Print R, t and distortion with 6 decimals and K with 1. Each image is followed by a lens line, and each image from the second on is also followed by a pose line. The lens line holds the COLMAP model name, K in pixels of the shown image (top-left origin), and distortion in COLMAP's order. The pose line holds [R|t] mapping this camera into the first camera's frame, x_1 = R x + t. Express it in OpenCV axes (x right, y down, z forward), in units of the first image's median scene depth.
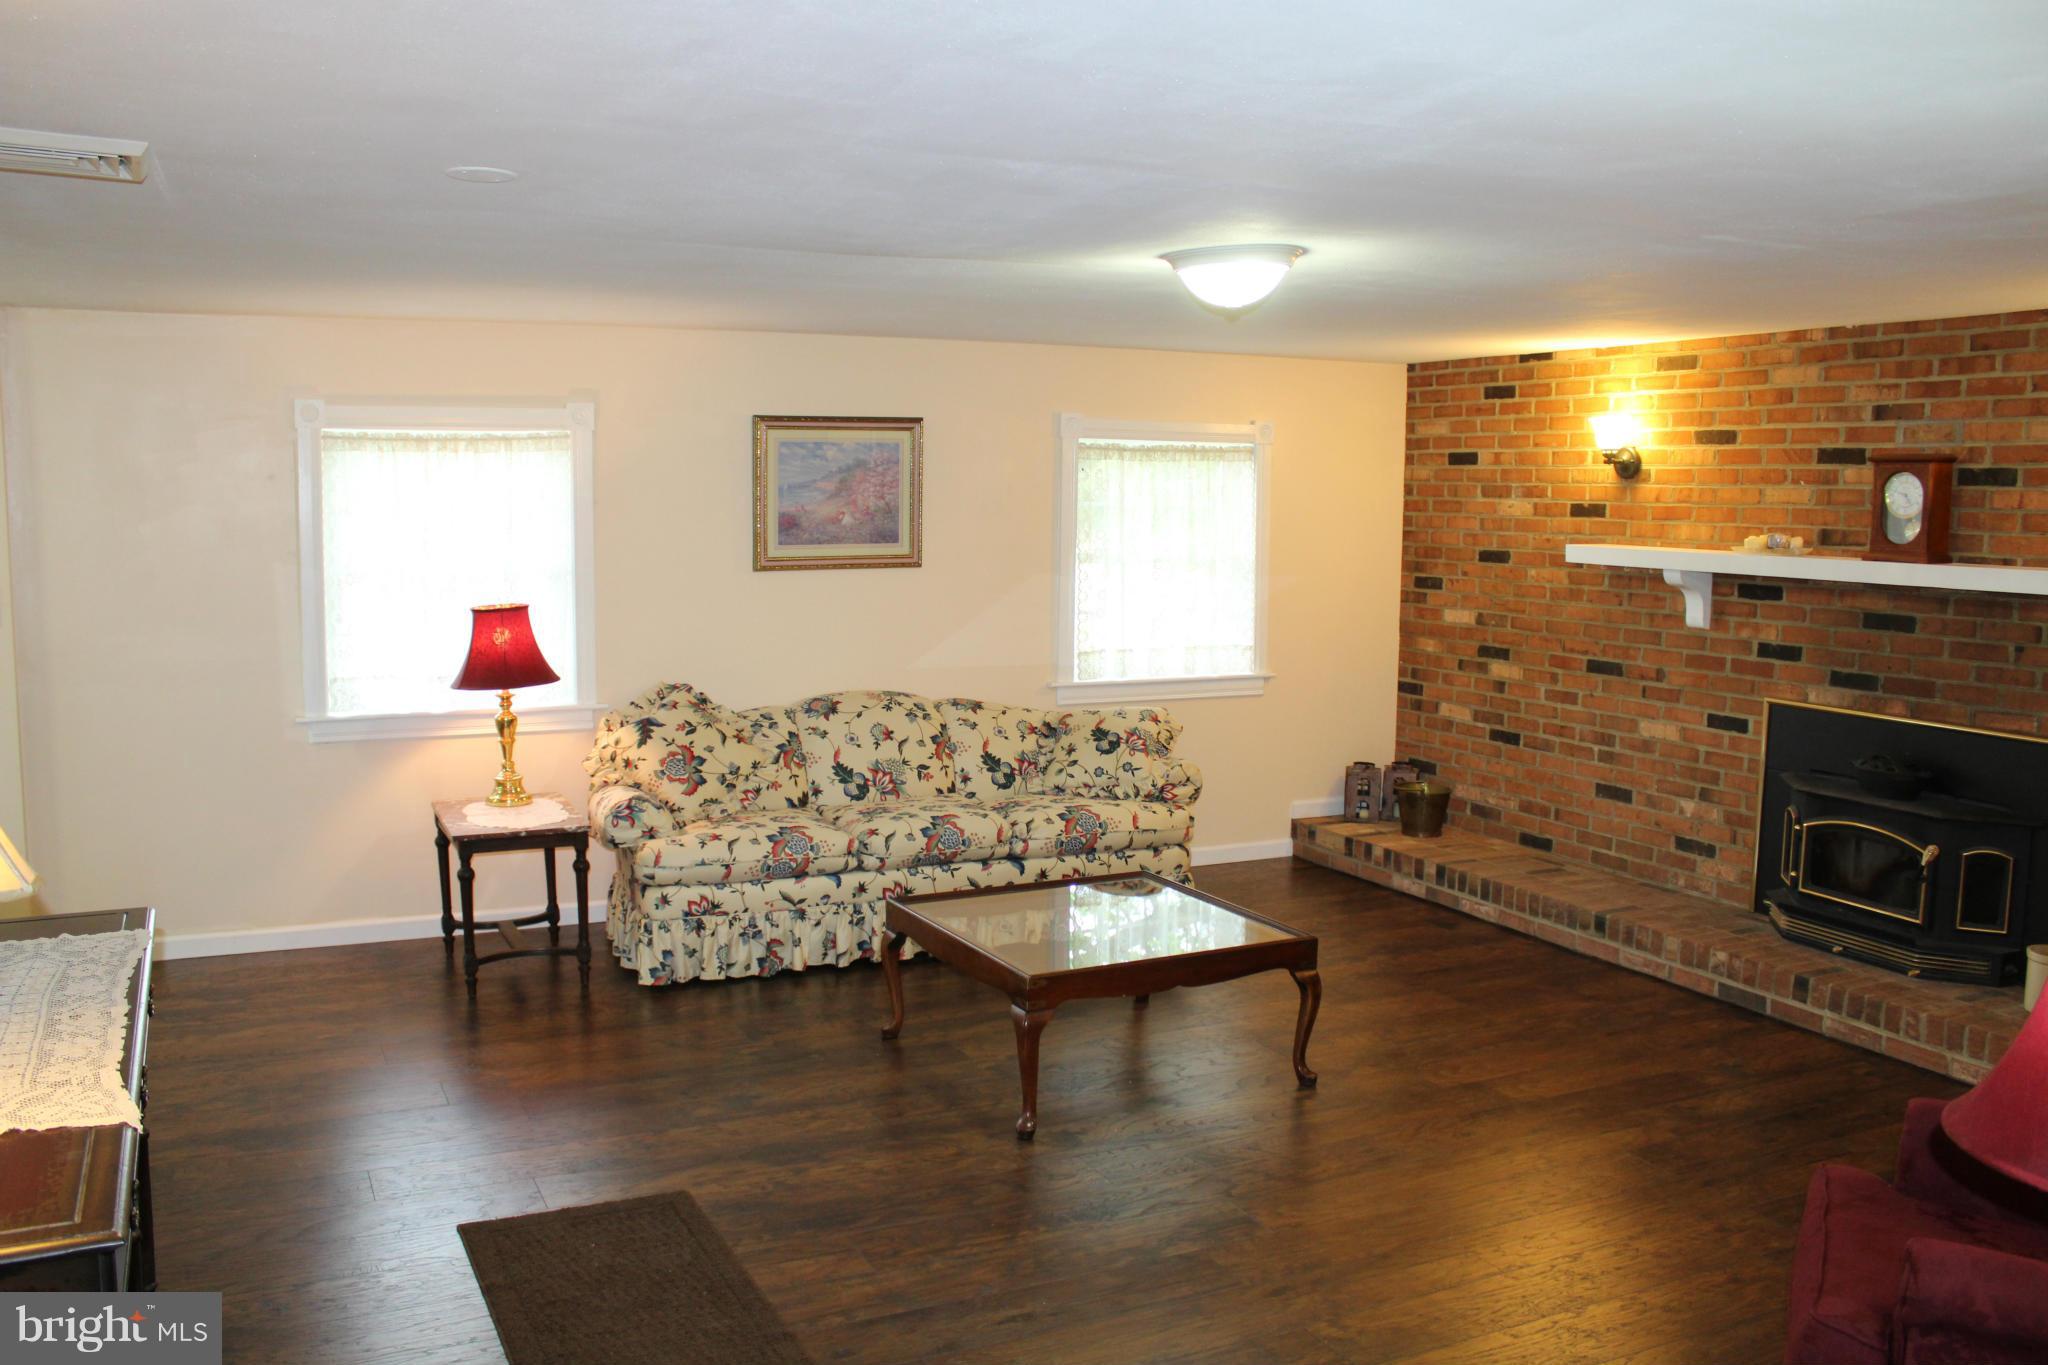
lens RADIAL K [[1724.8, 0, 1004.7], [0, 1724.8, 685.4], [0, 0, 1]] dist [-0.156962, 0.153014]
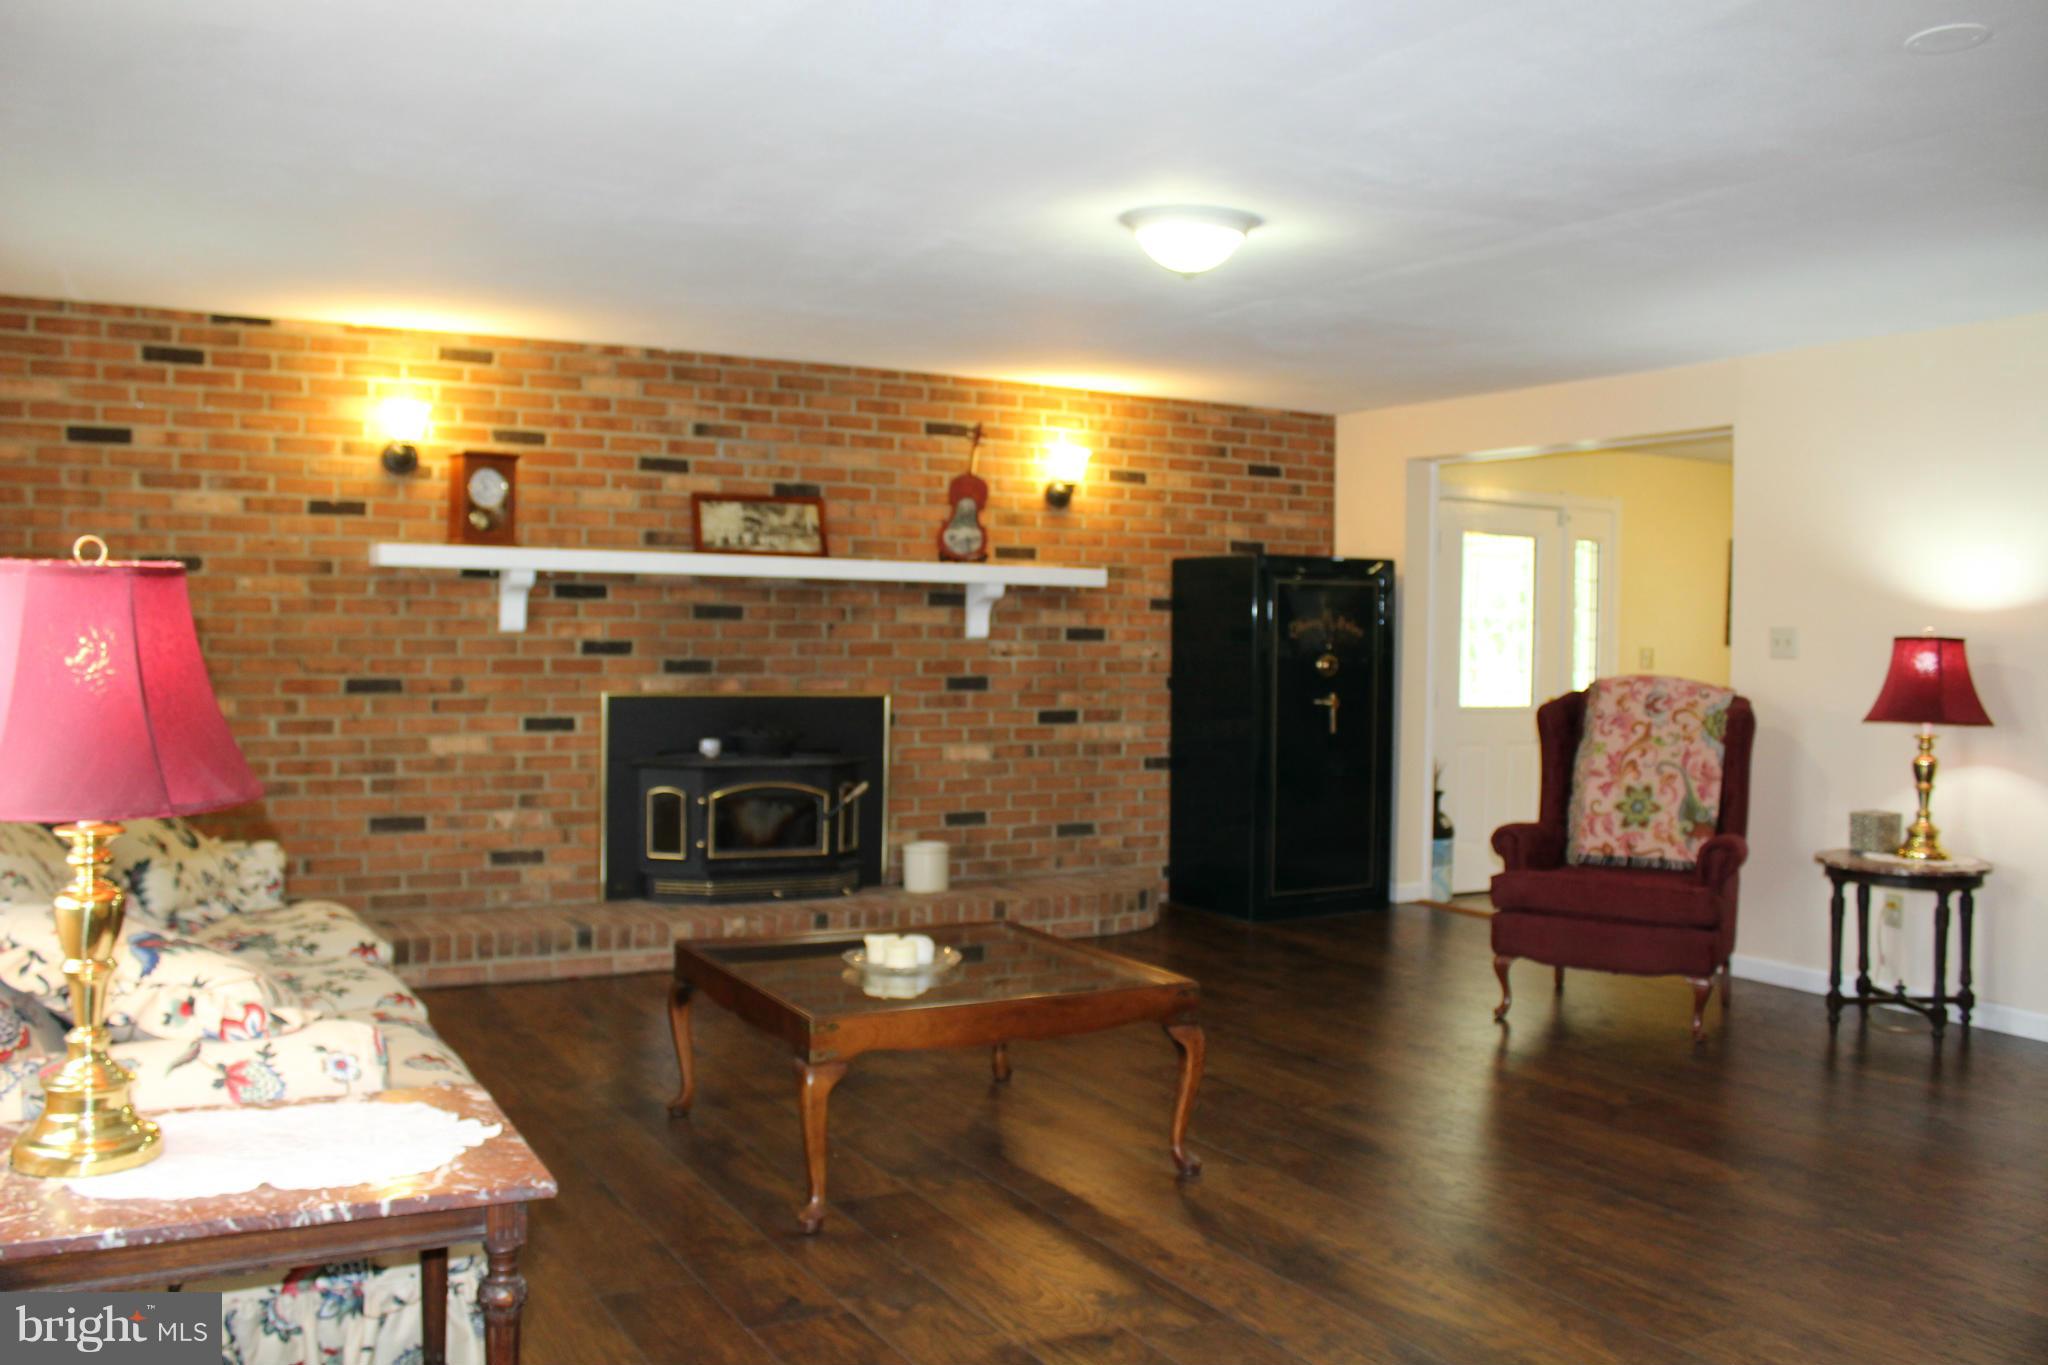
lens RADIAL K [[1724.8, 0, 1004.7], [0, 1724.8, 685.4], [0, 0, 1]] dist [-0.156962, 0.153014]
pose [[-0.062122, -0.035942, 0.997421, -0.592632], [0.101583, 0.993934, 0.042143, -0.015561], [-0.992886, 0.103939, -0.058094, 0.782731]]
